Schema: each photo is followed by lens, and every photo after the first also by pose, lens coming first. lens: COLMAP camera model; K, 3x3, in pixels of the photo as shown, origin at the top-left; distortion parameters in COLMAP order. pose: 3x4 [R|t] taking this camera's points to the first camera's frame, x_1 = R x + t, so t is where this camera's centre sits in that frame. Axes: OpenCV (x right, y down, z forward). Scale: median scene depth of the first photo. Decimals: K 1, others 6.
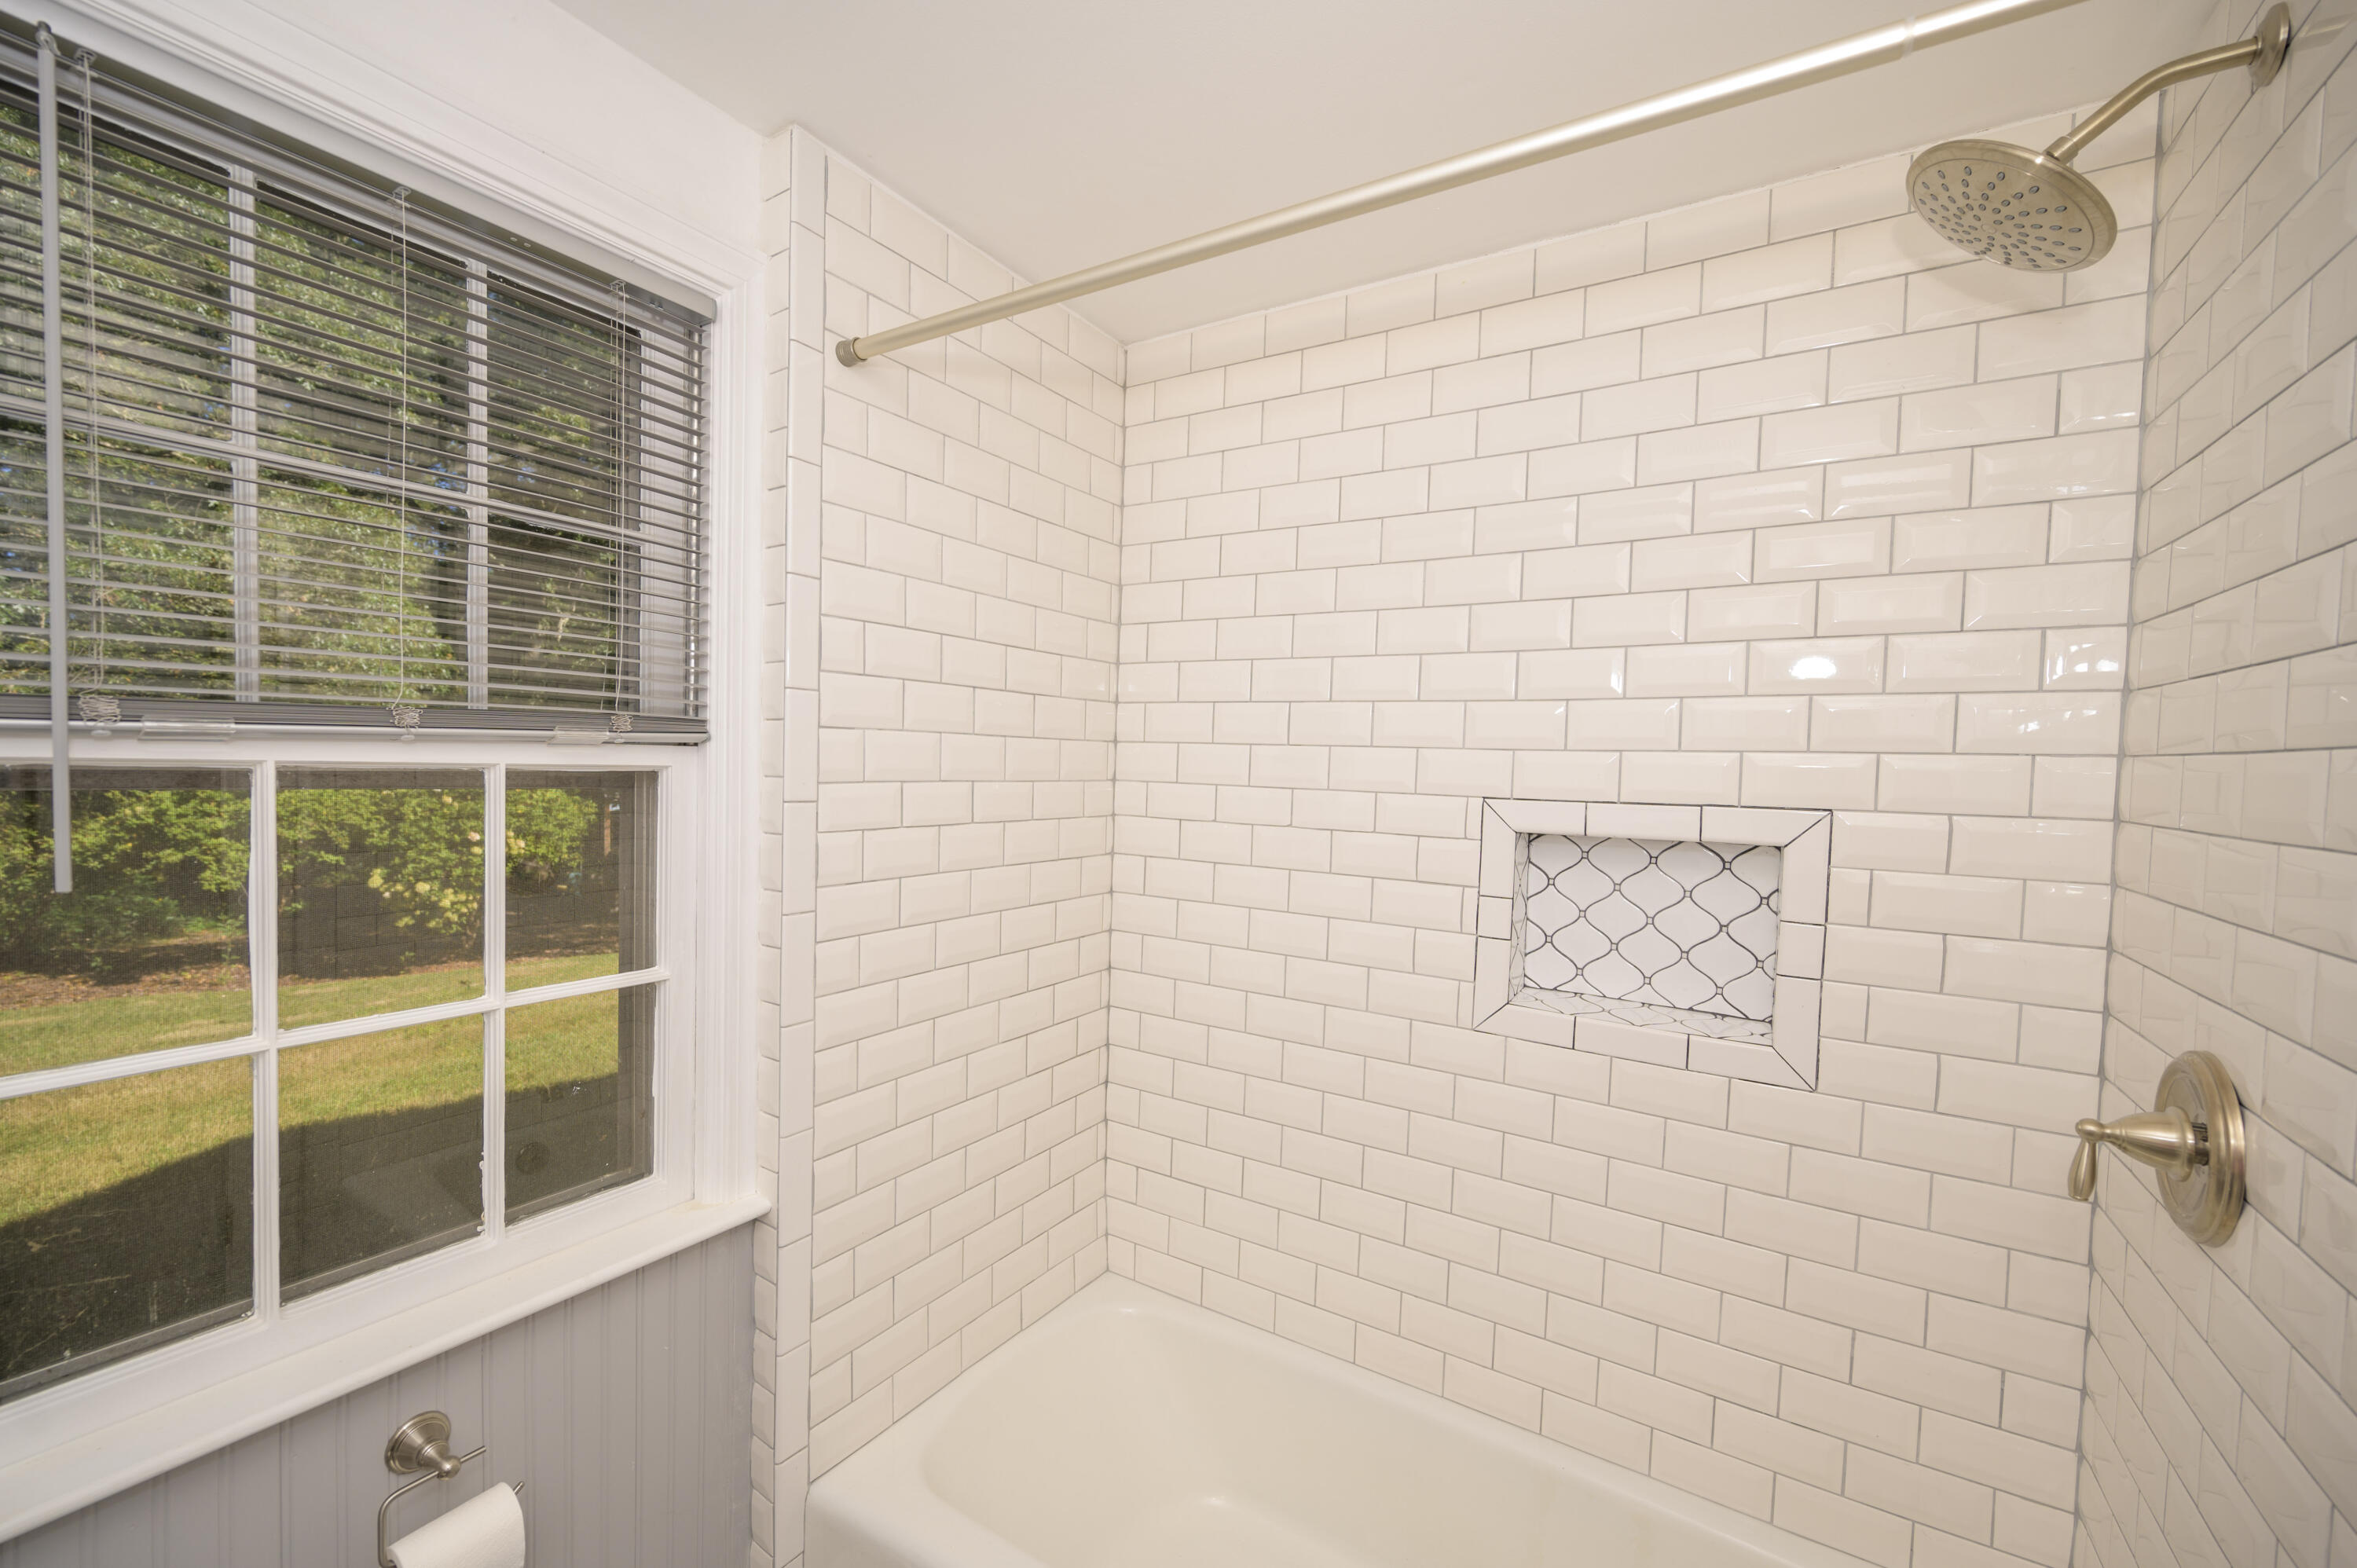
lens RADIAL K [[959.5, 0, 1167.2], [0, 959.5, 786.1], [0, 0, 1]] dist [-0.001818, 0.000394]
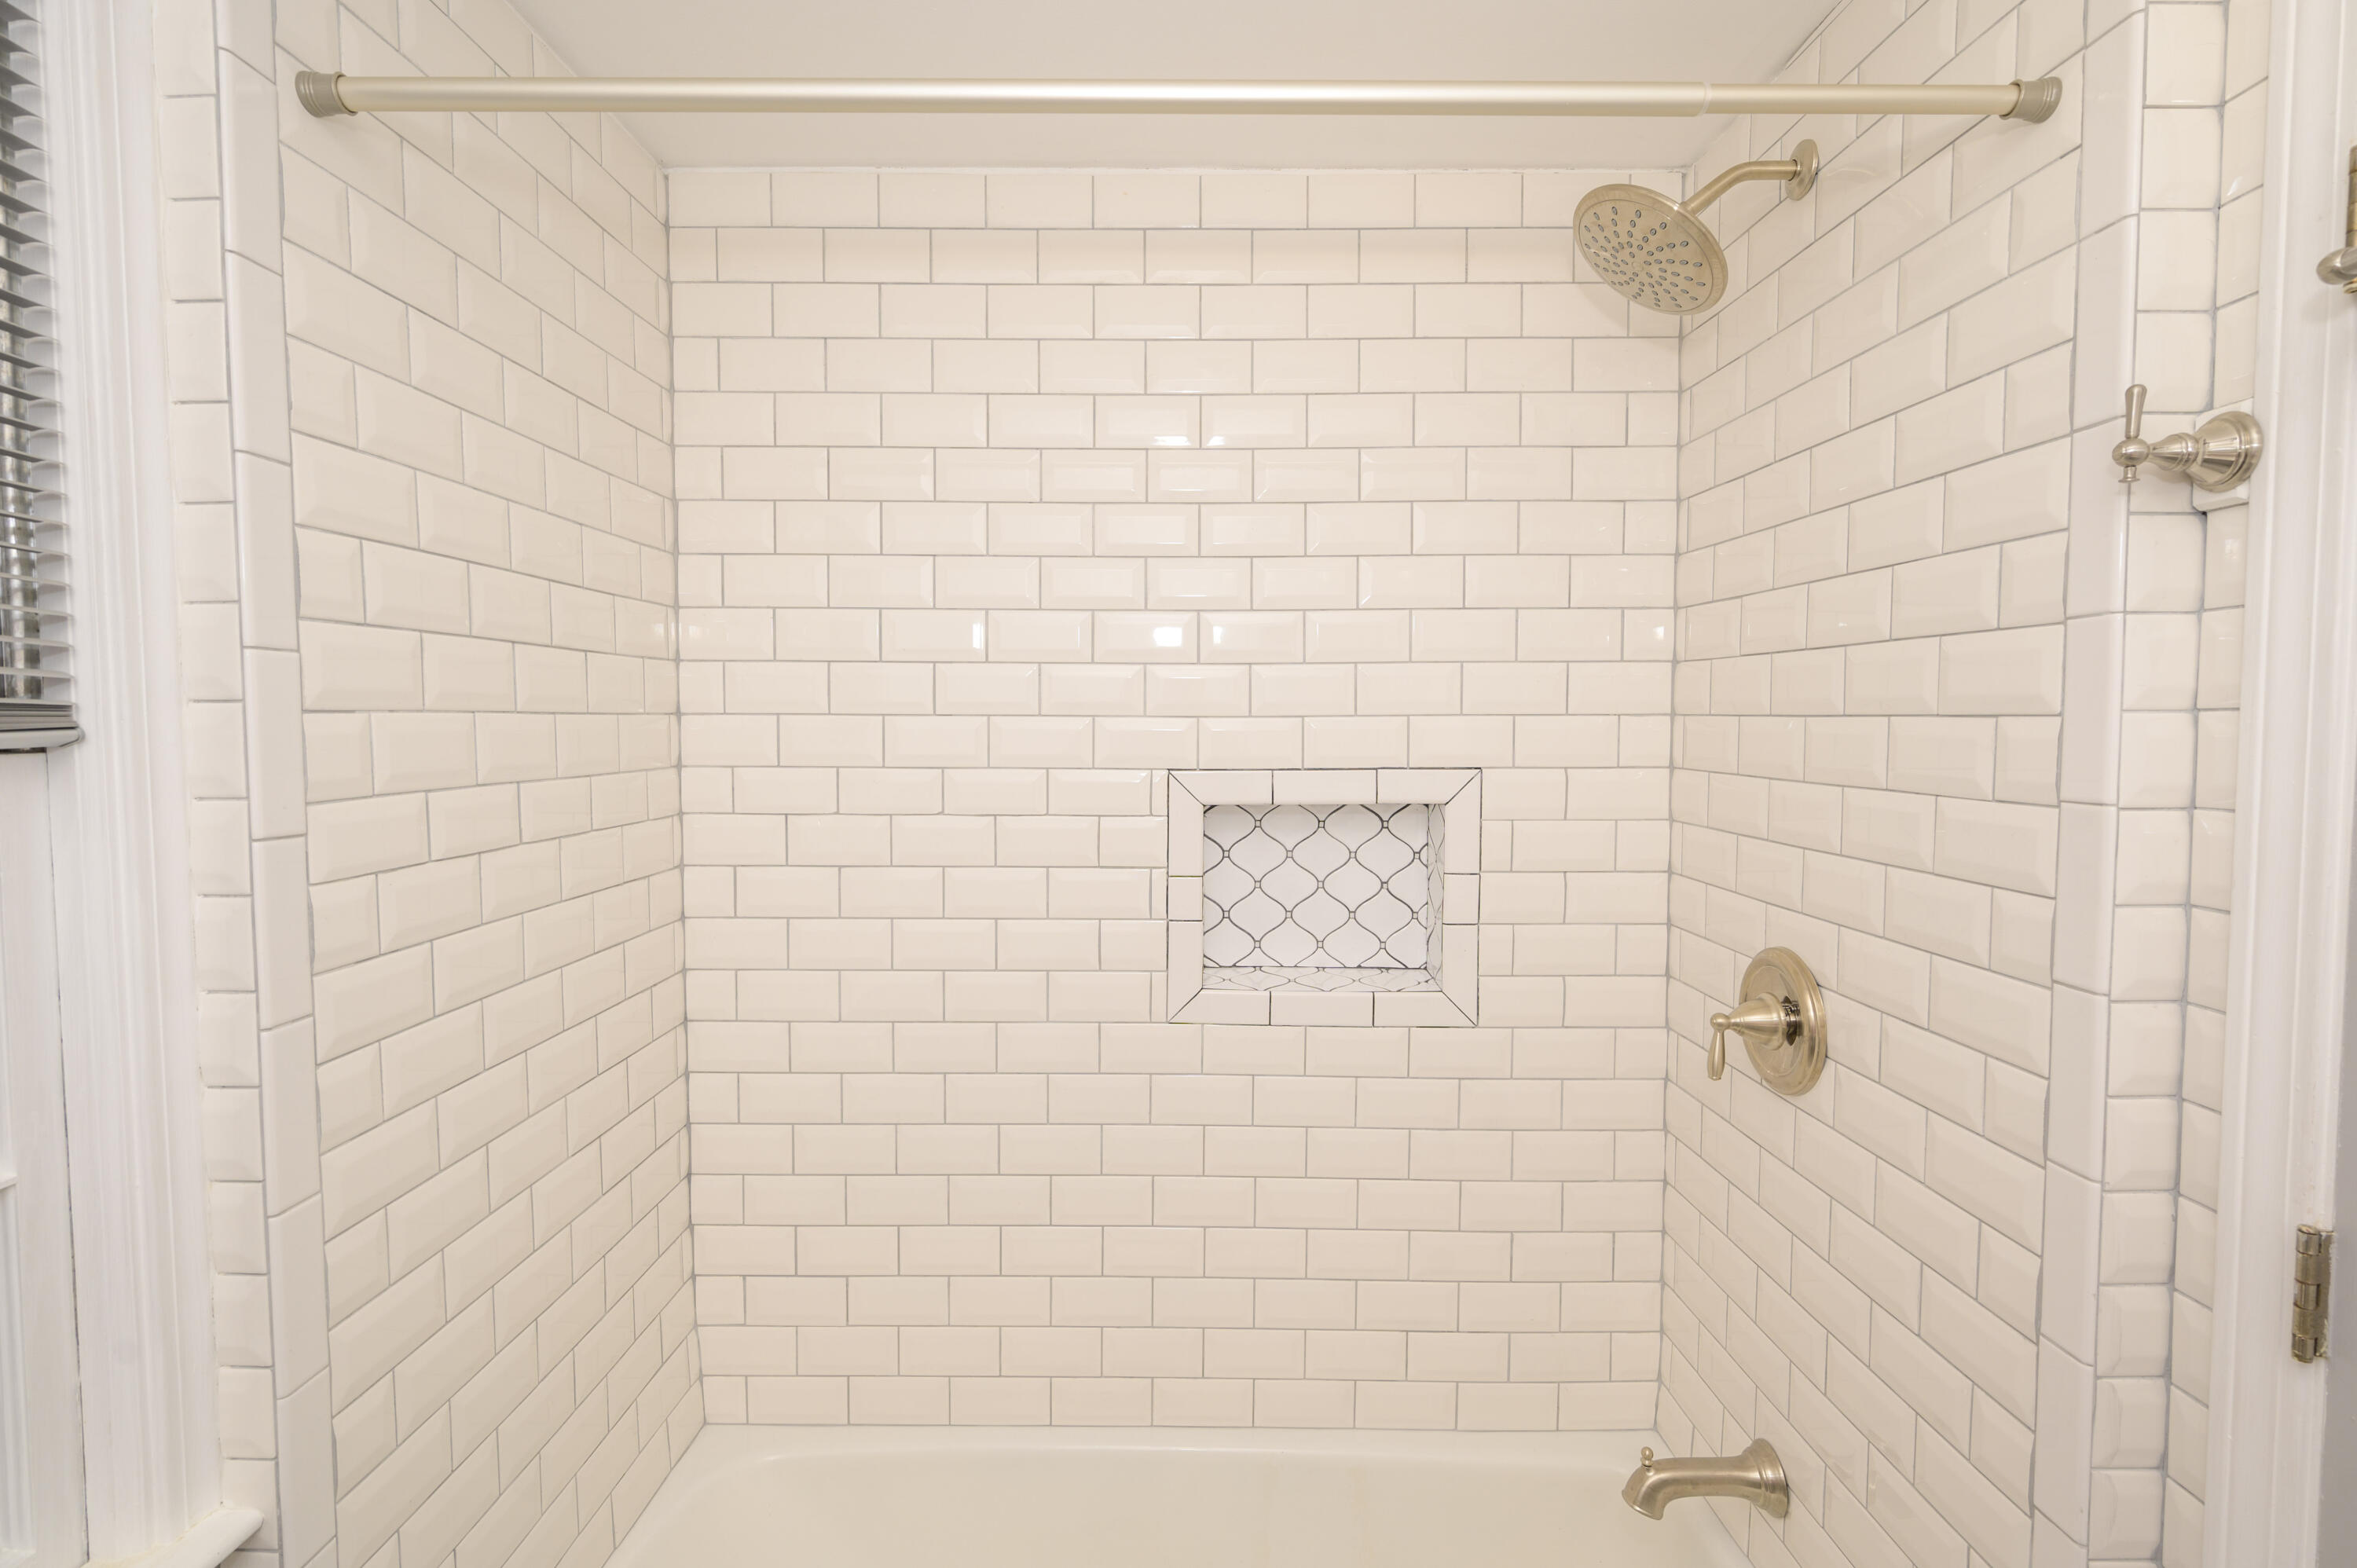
lens RADIAL K [[1112.1, 0, 1174.0], [0, 1112.1, 765.7], [0, 0, 1]] dist [-0.001056, -0.001071]
pose [[0.846532, -0.047222, 0.530240, -0.260700], [0.035003, 0.998840, 0.033072, -0.030277], [-0.531187, -0.009436, 0.847202, 0.110071]]
